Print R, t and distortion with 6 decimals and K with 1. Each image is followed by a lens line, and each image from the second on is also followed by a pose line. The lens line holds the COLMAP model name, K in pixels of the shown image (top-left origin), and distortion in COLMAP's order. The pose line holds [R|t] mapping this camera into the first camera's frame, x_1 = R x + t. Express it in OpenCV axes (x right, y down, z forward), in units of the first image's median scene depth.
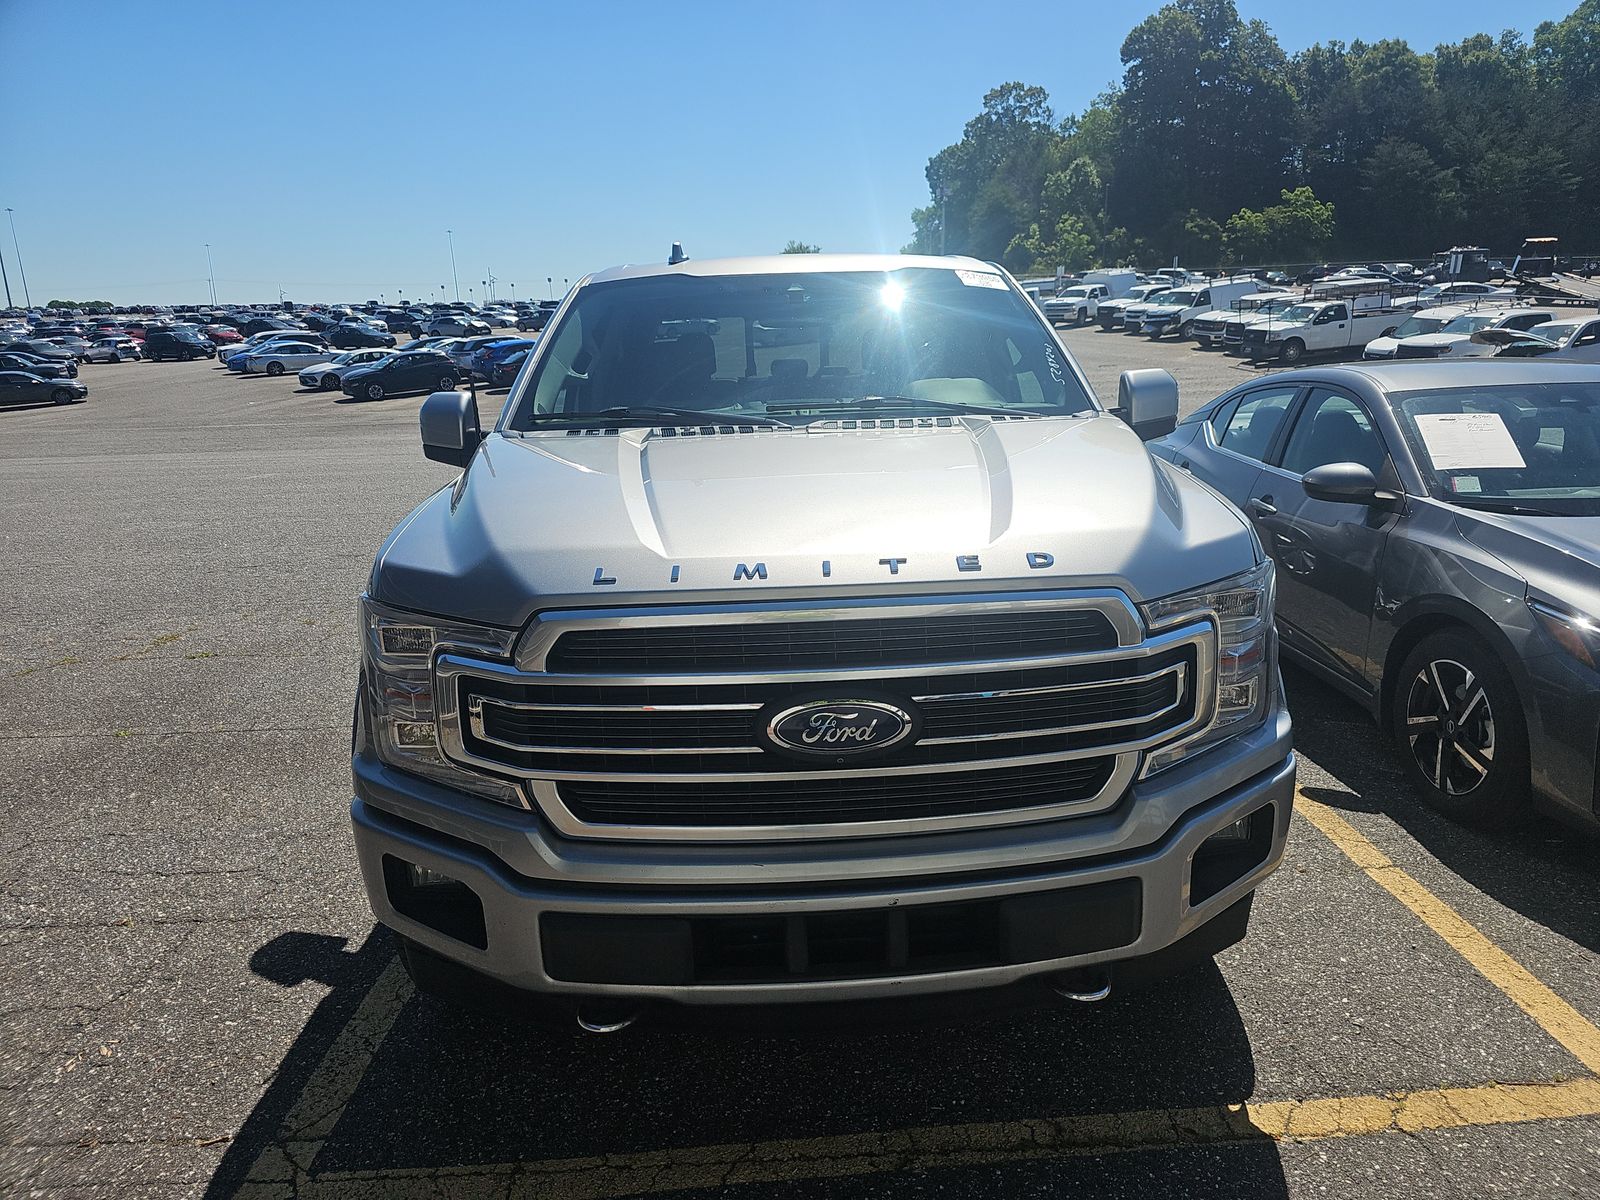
lens RADIAL K [[1046.9, 0, 800.0], [0, 1046.9, 600.0], [0, 0, 1]] dist [0.030929, -0.030131]
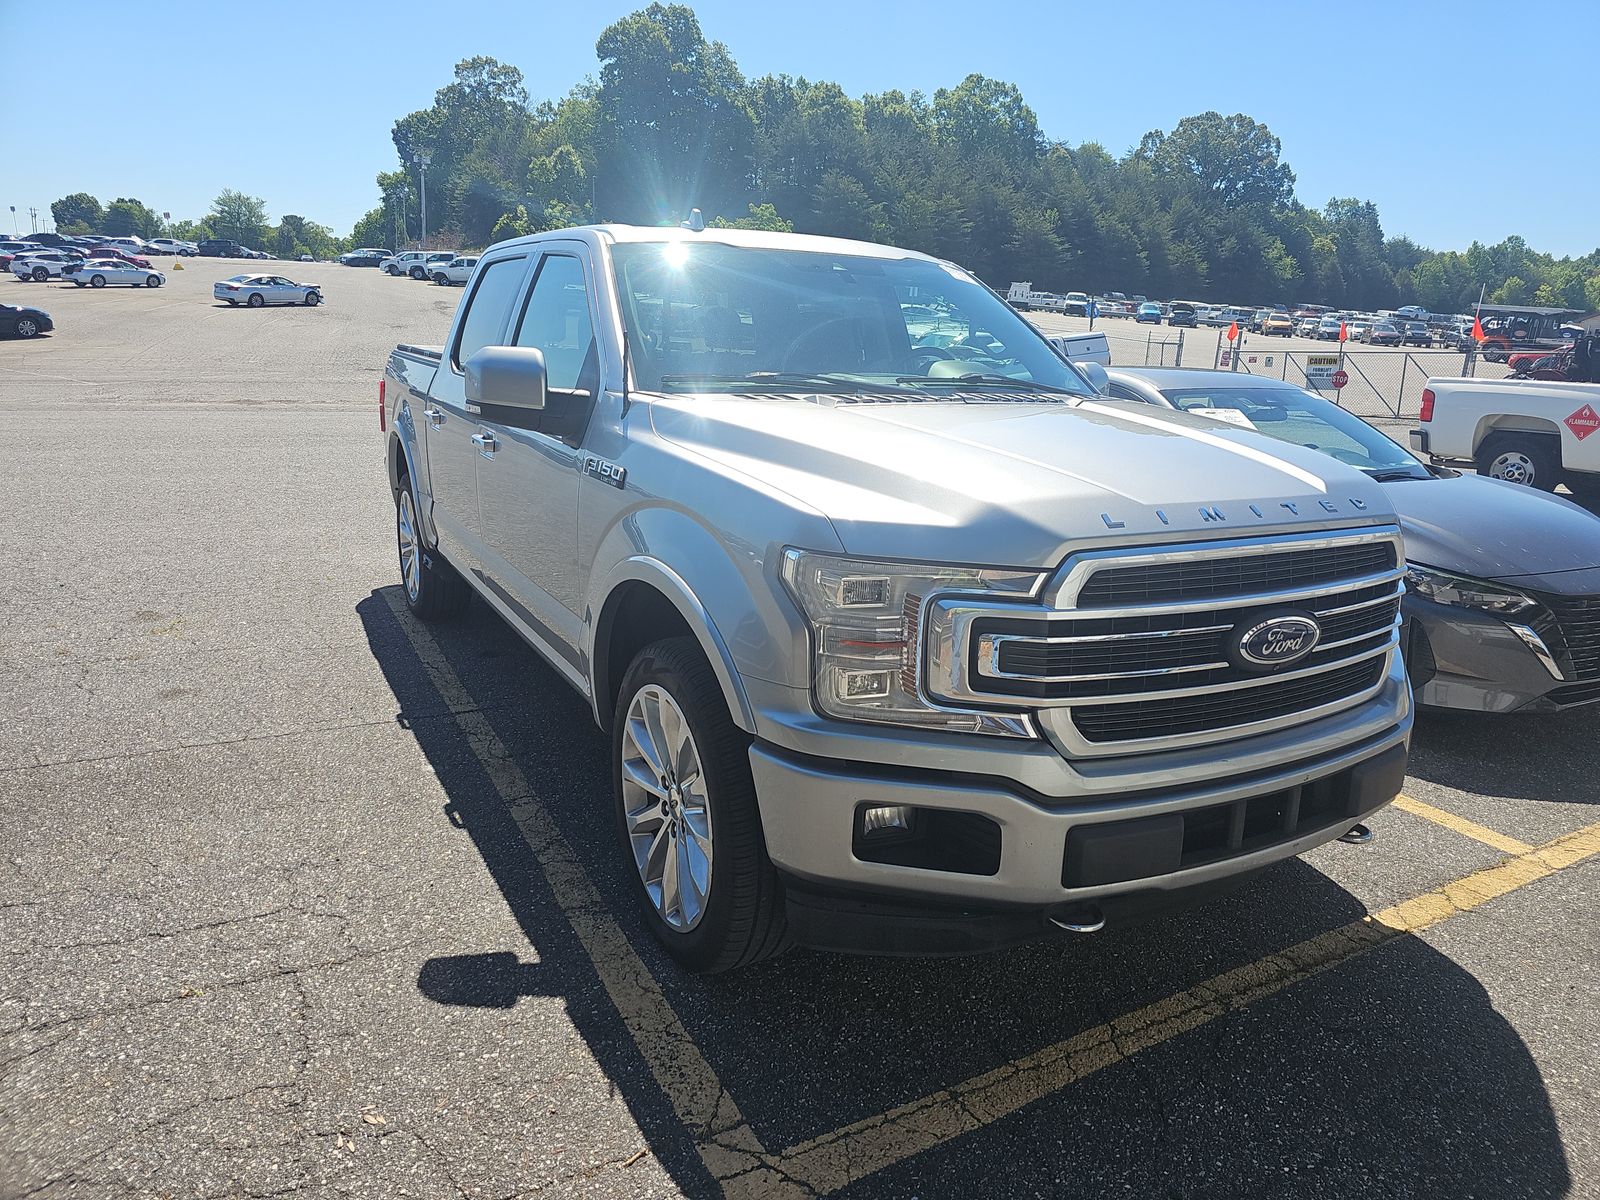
lens RADIAL K [[1052.9, 0, 800.5], [0, 1052.9, 573.1], [0, 0, 1]] dist [0.055048, -0.052109]
pose [[0.892928, -0.035502, 0.448797, -0.965157], [0.041144, 0.999149, -0.002822, 0.022200], [-0.448315, 0.020986, 0.893629, 0.126236]]
